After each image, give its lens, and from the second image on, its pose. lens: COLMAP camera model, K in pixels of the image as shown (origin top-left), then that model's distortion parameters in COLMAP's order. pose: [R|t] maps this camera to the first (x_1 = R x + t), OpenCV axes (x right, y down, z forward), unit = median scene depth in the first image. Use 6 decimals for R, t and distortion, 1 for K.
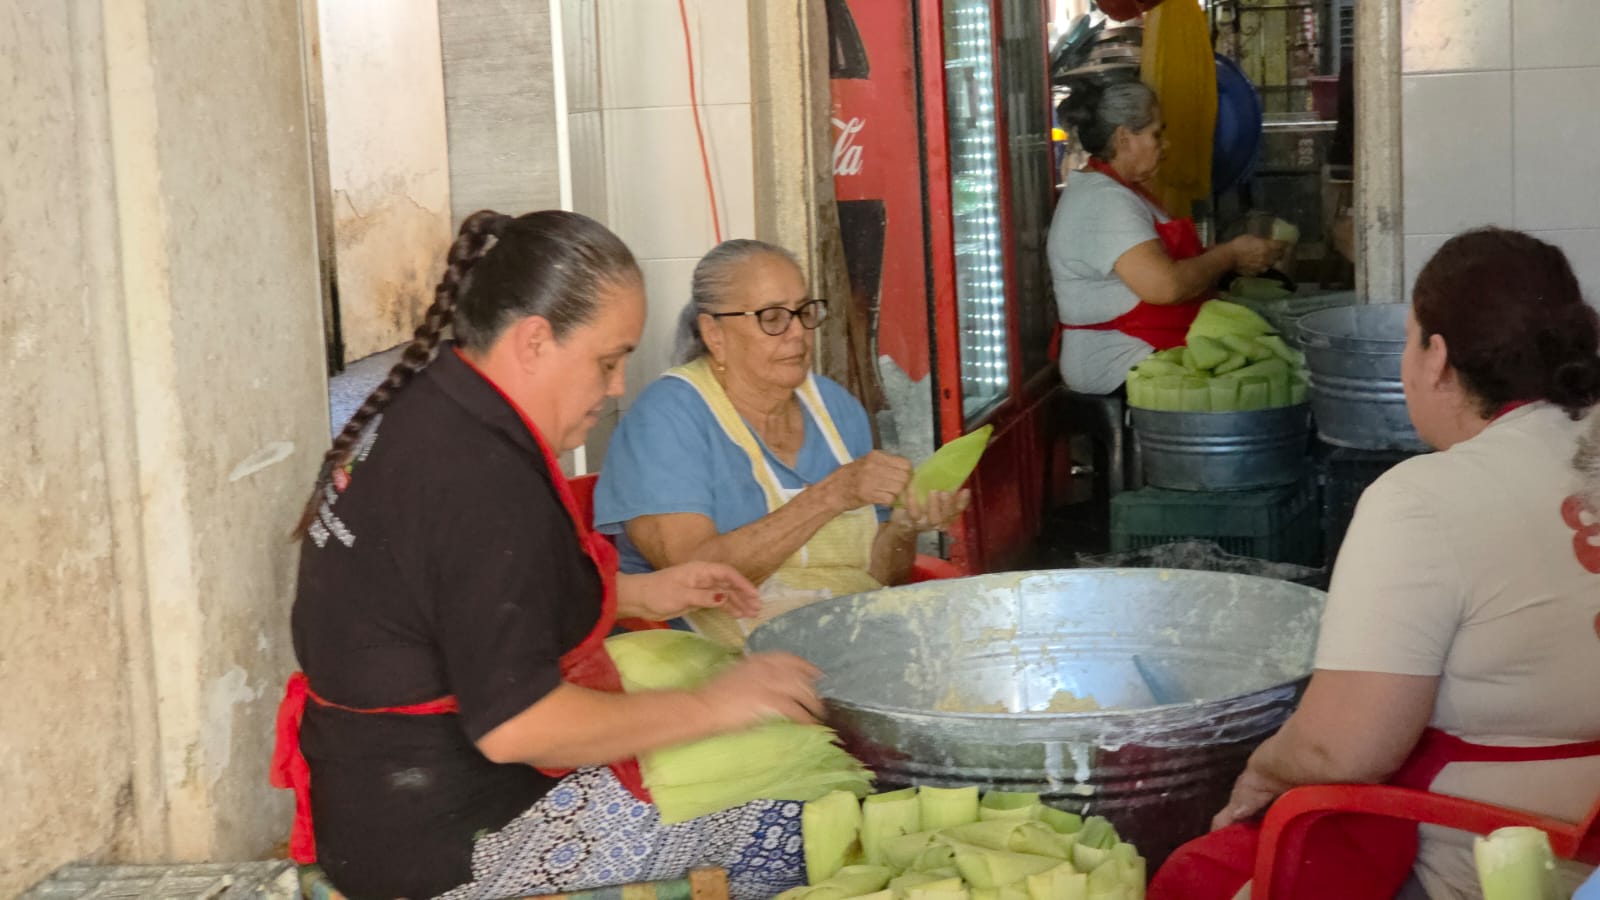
lens RADIAL K [[2862.5, 0, 809.6], [0, 2862.5, 444.1], [0, 0, 1]] dist [-0.052270, 0.000000]
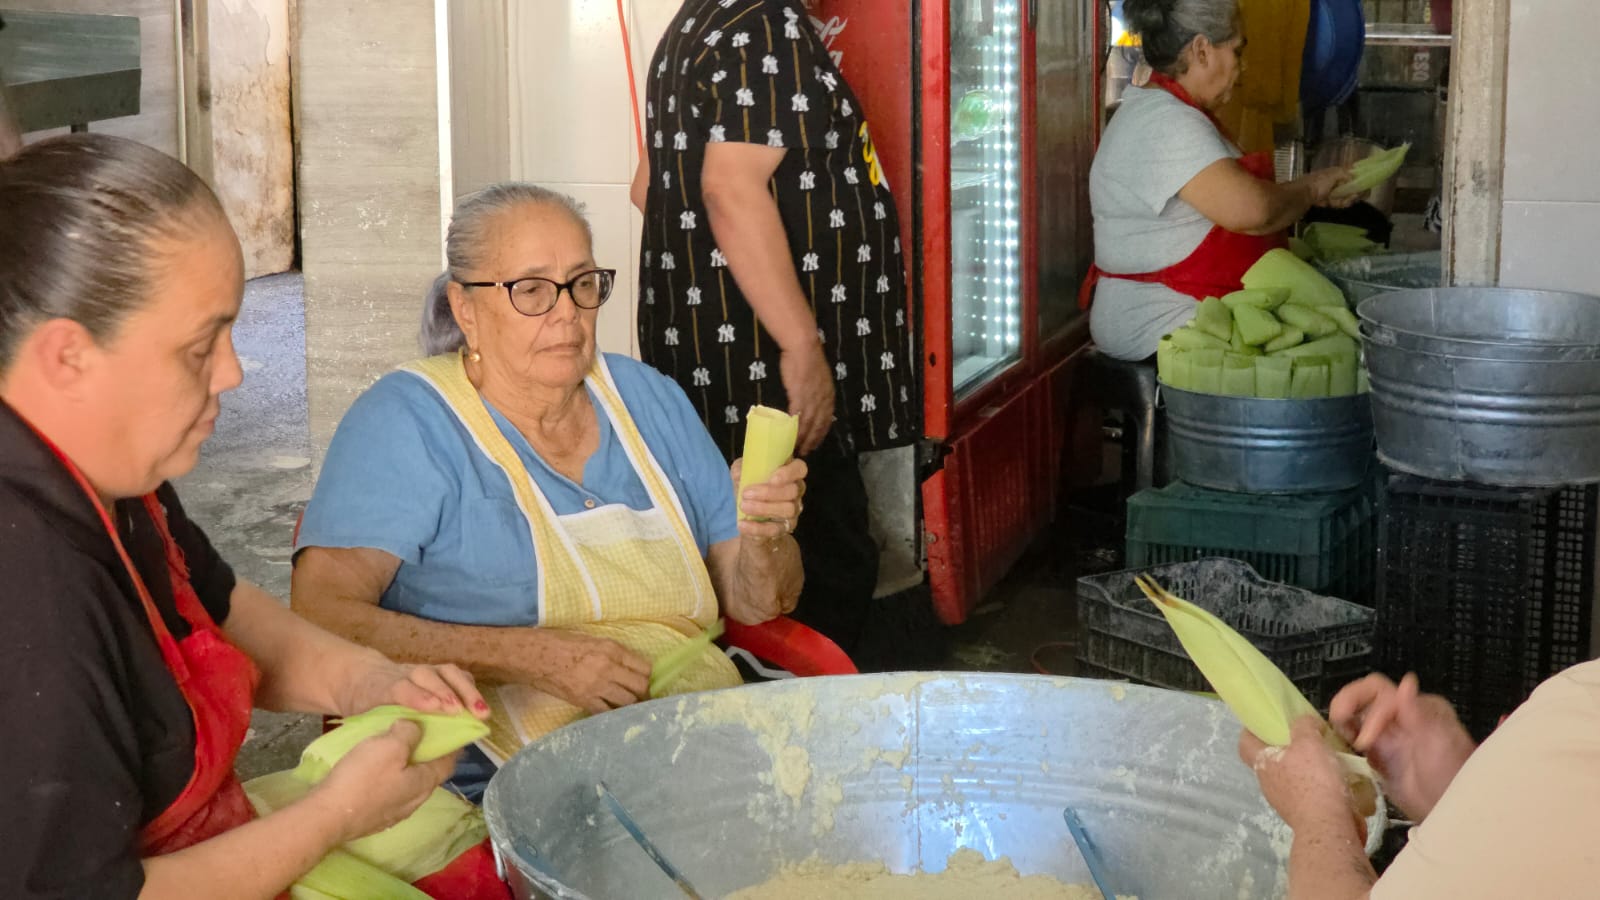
lens RADIAL K [[2862.5, 0, 775.9], [0, 2862.5, 344.0], [0, 0, 1]] dist [-0.052270, 0.000000]
pose [[0.997394, 0.051439, -0.050589, 0.045050], [-0.051064, 0.998658, 0.008680, -0.027077], [0.050968, -0.006074, 0.998682, 0.183624]]
